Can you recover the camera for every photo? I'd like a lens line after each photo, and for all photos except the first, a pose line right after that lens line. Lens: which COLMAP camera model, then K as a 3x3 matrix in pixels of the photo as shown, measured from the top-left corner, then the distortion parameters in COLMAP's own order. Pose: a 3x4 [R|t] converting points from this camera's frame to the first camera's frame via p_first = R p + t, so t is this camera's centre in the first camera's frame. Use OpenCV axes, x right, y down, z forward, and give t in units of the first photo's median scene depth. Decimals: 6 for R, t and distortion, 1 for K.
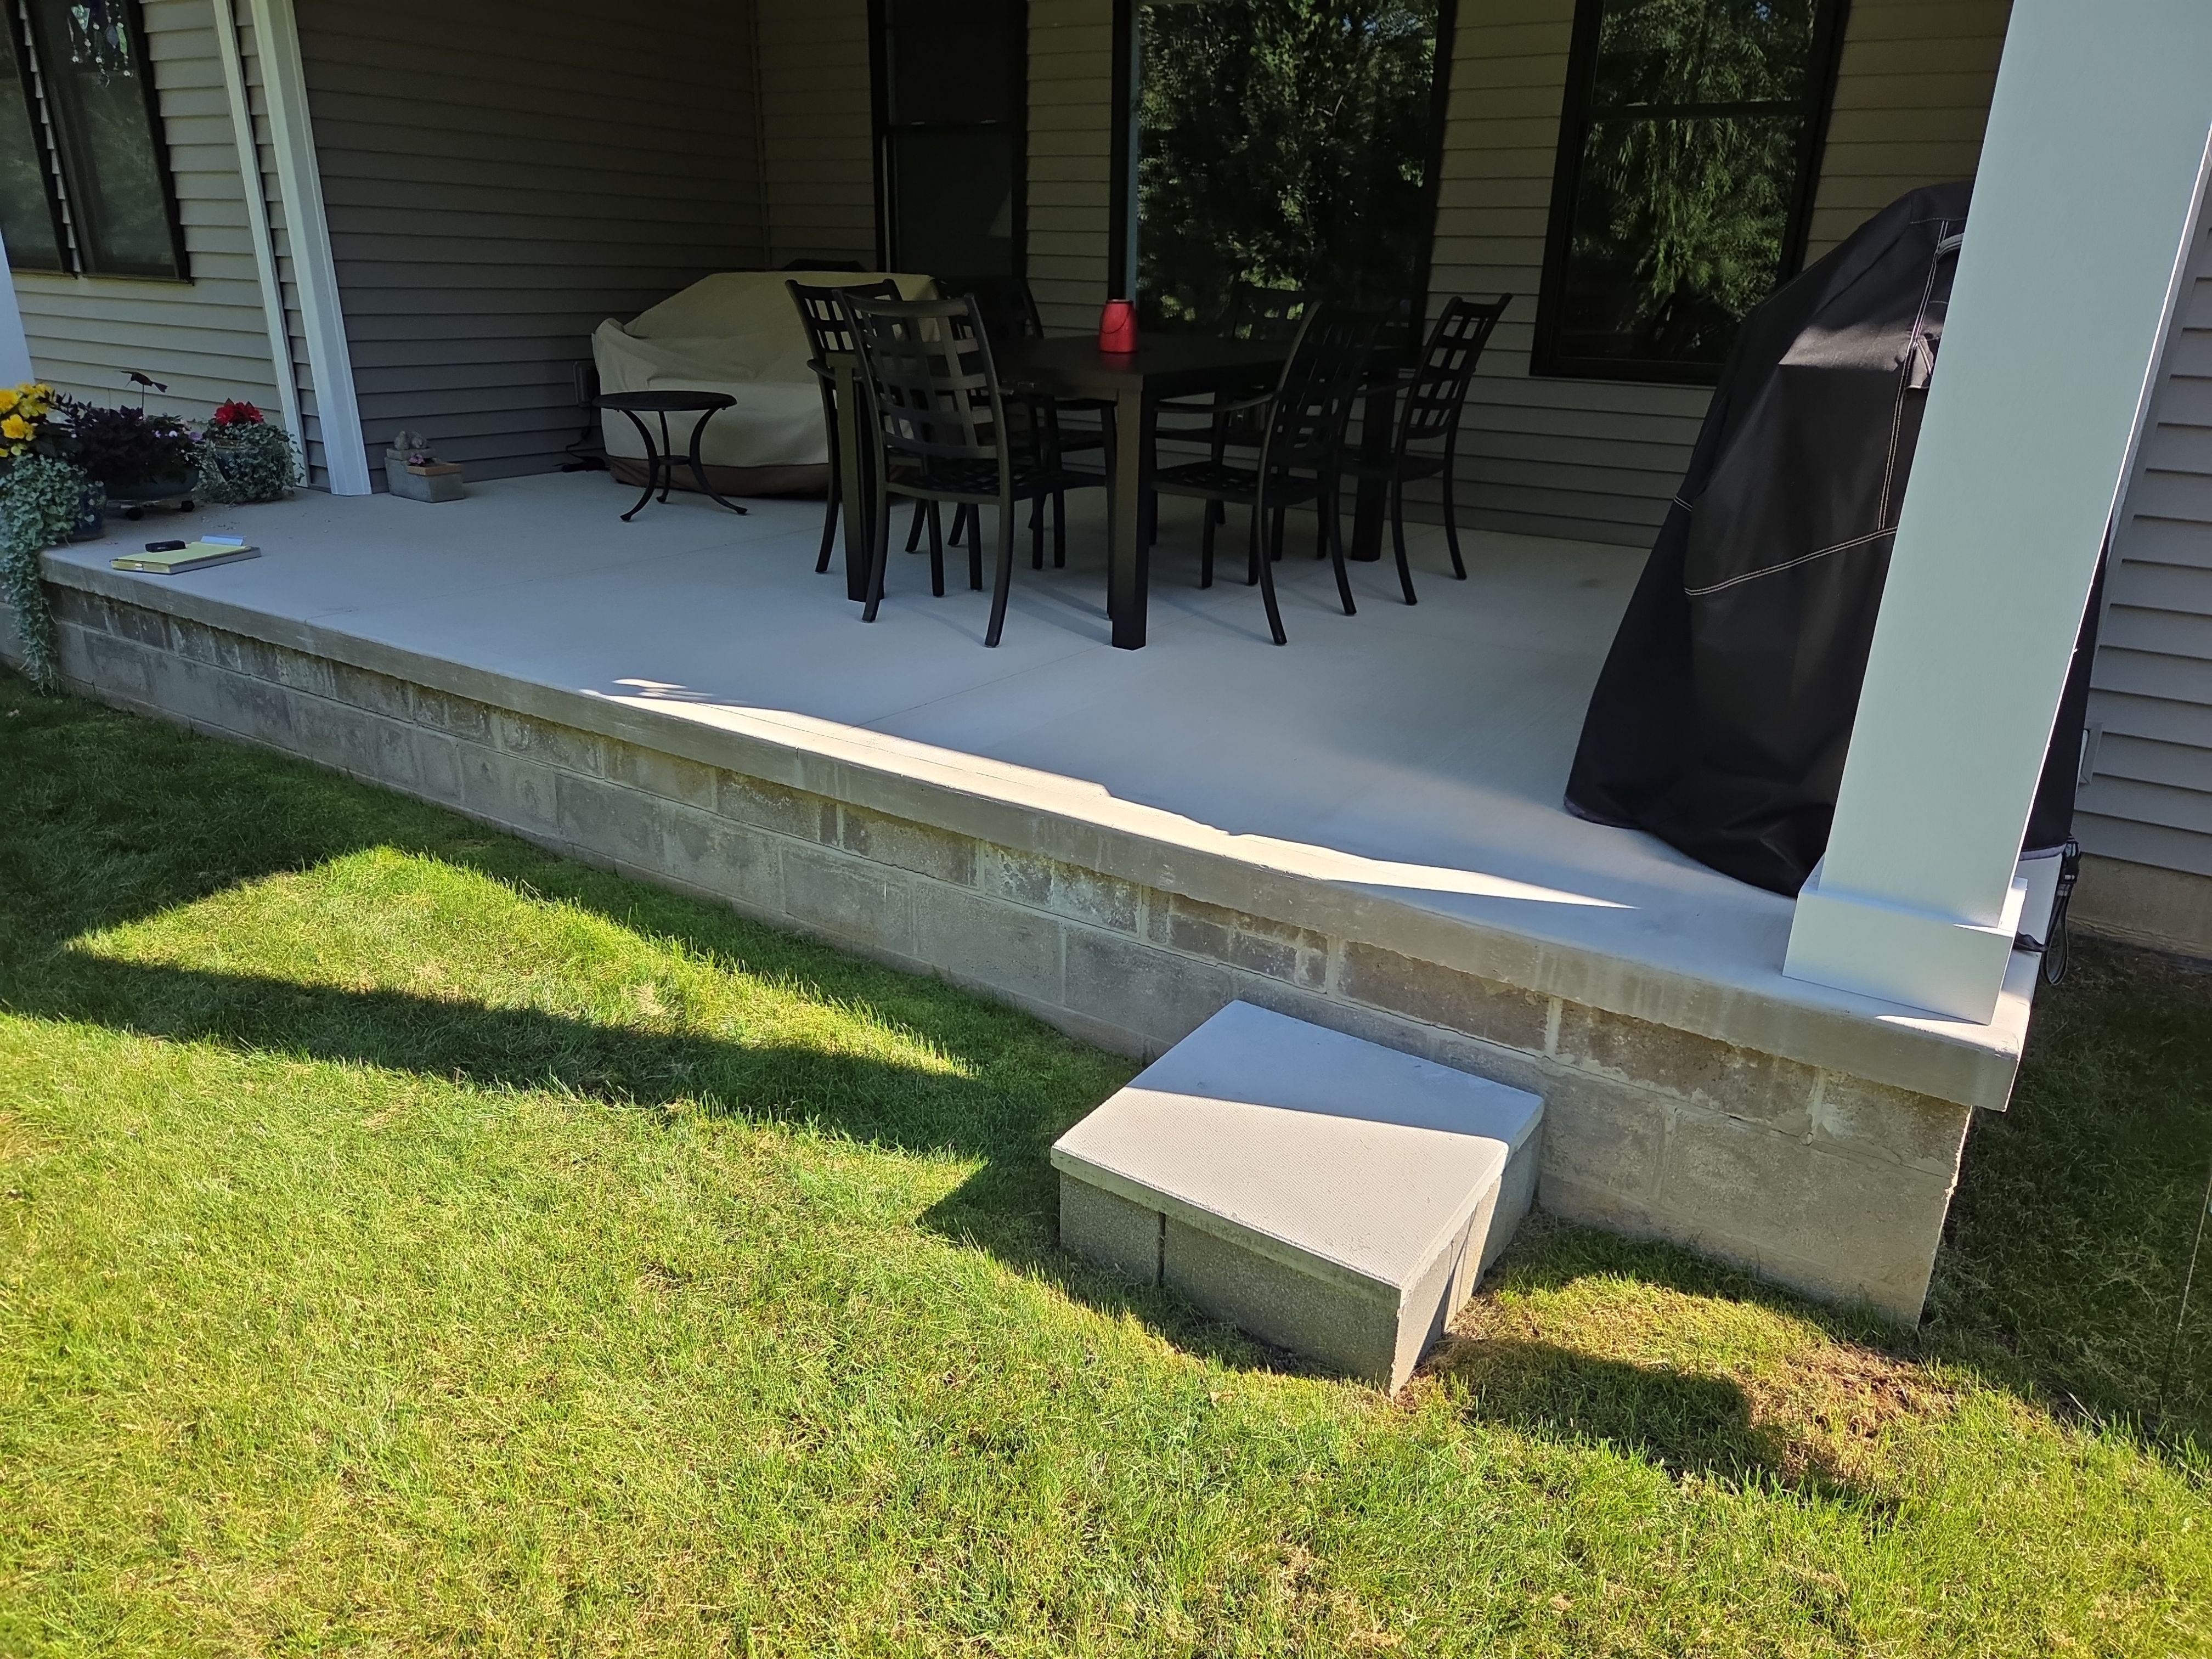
lens RADIAL K [[1455.7, 0, 1114.7], [0, 1455.7, 828.0], [0, 0, 1]] dist [0.021274, 0.003021]
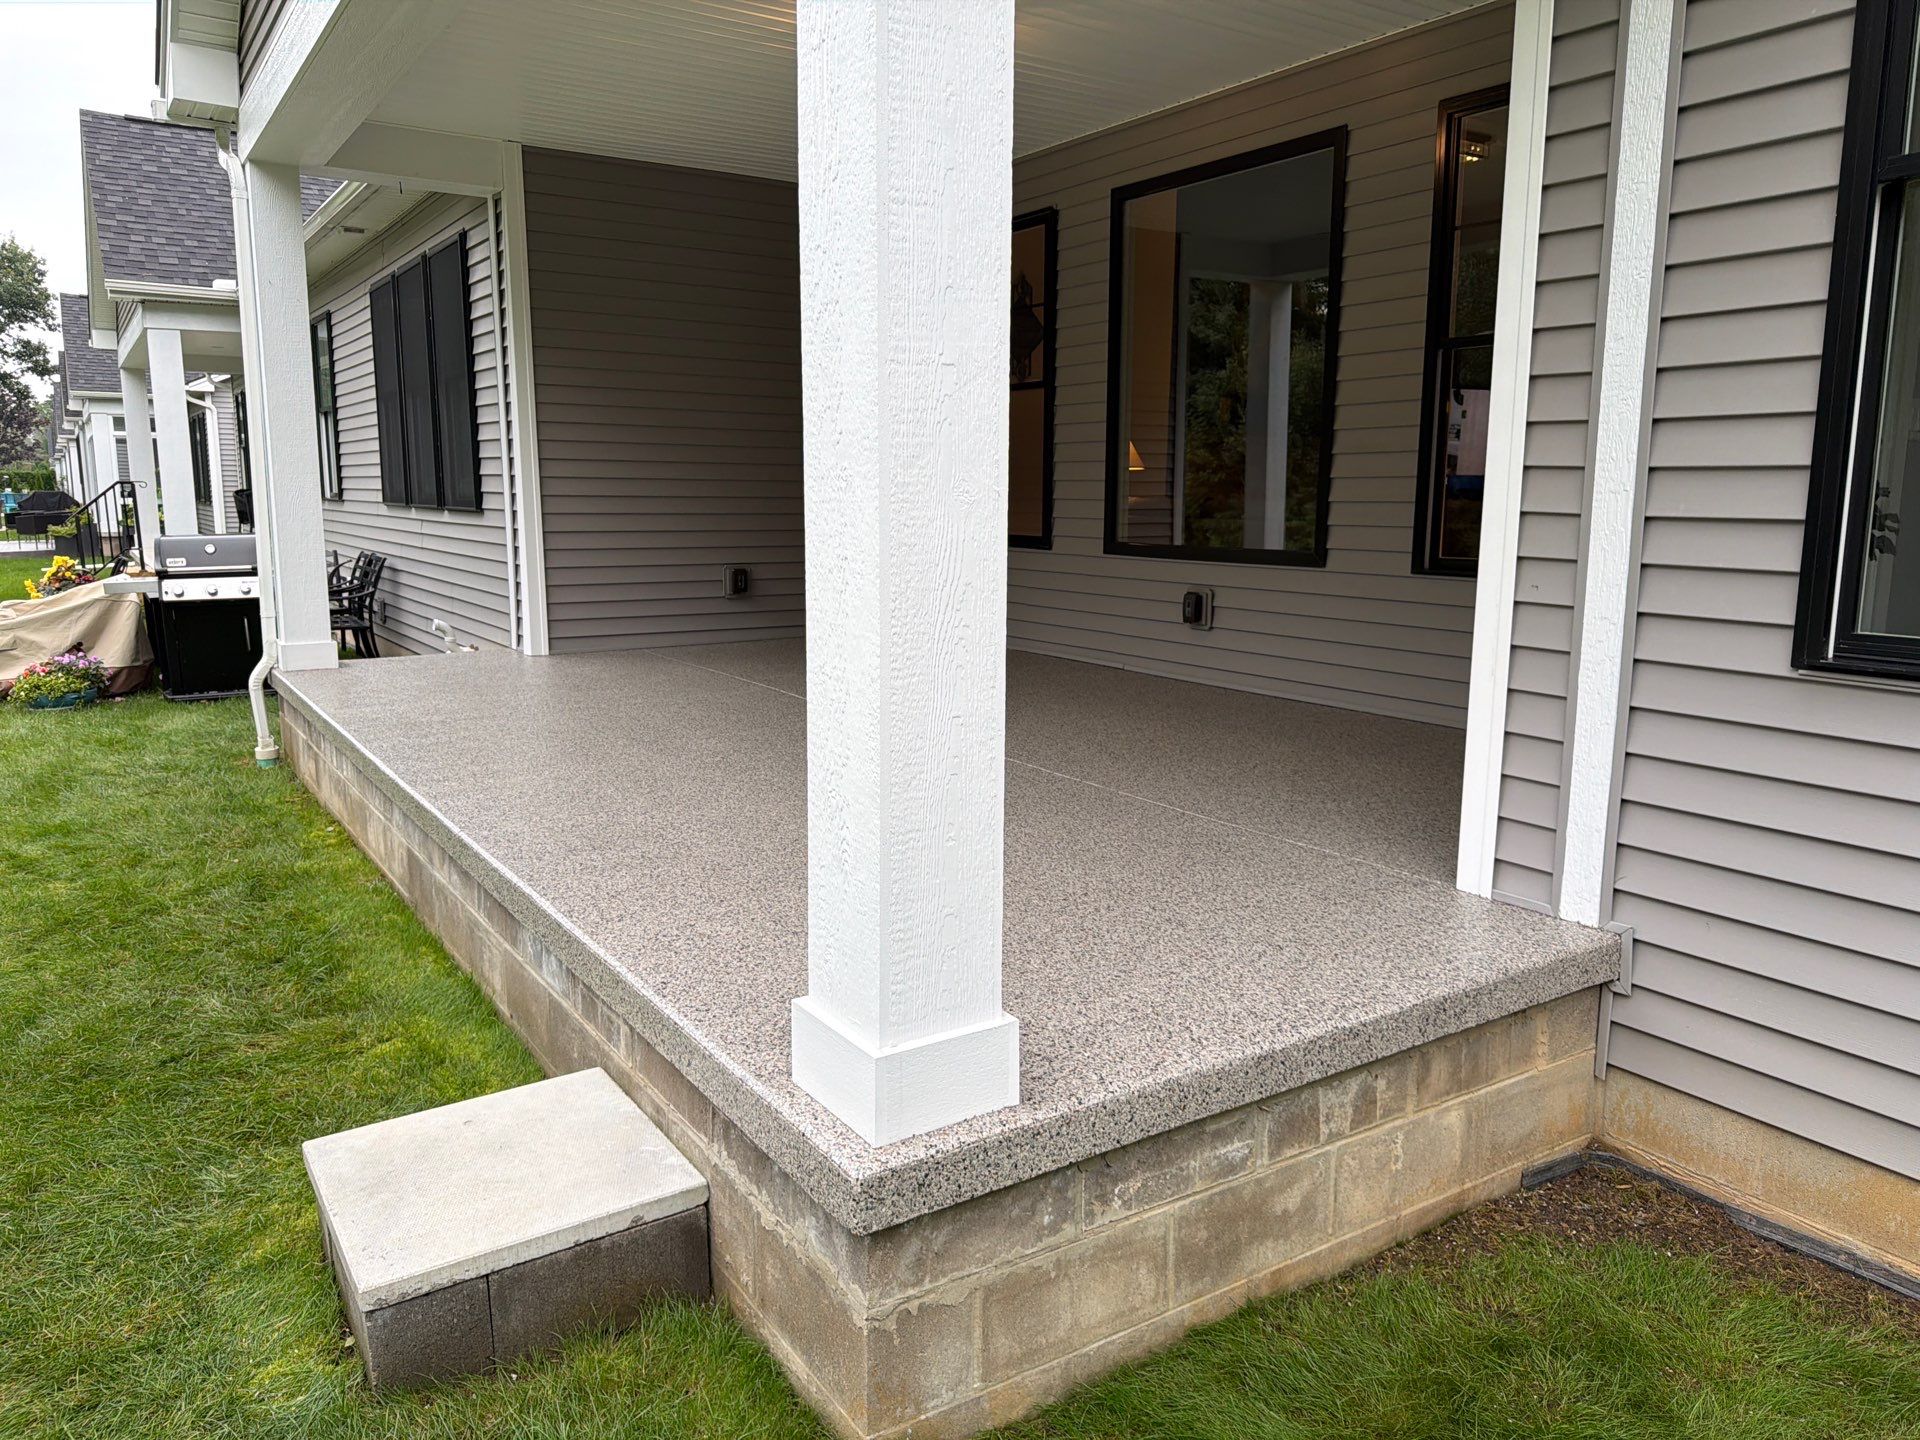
lens RADIAL K [[1329.3, 0, 961.2], [0, 1329.3, 700.0], [0, 0, 1]] dist [0.062196, -0.085563]
pose [[0.917297, 0.045427, -0.395604, 0.548286], [-0.130830, 0.972702, -0.191664, 0.000128], [0.376098, 0.227570, 0.898199, 0.059073]]
